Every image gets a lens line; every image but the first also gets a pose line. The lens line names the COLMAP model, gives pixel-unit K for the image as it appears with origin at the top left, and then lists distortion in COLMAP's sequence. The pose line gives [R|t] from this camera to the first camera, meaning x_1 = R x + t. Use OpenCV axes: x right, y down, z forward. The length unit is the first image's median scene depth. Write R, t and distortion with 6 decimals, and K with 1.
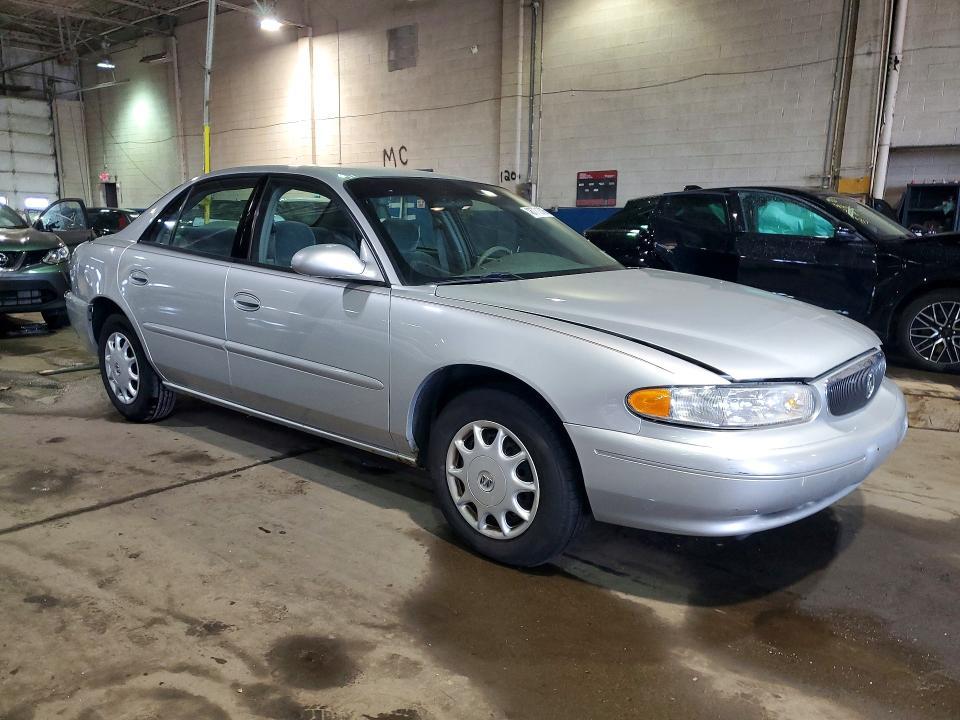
lens RADIAL K [[689.6, 0, 480.0], [0, 689.6, 360.0], [0, 0, 1]] dist [-0.001012, -0.004171]
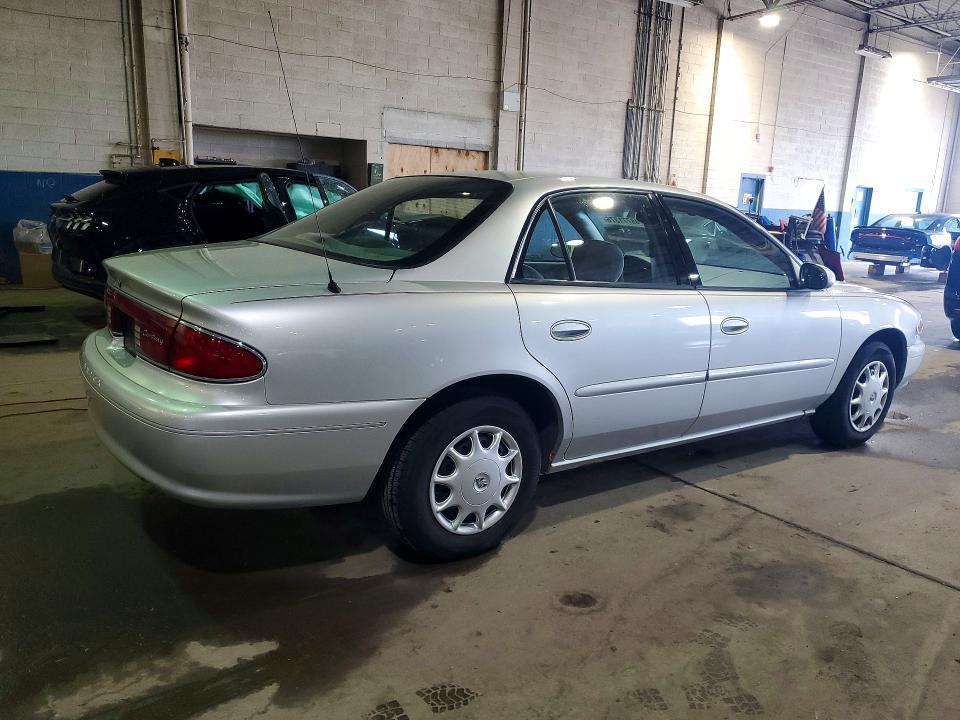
lens RADIAL K [[689.6, 0, 480.0], [0, 689.6, 360.0], [0, 0, 1]] dist [-0.001012, -0.004171]
pose [[0.316420, -0.207791, 0.925582, -1.255779], [0.147188, 0.974652, 0.168489, -0.235101], [-0.937131, 0.082922, 0.338984, 0.894541]]
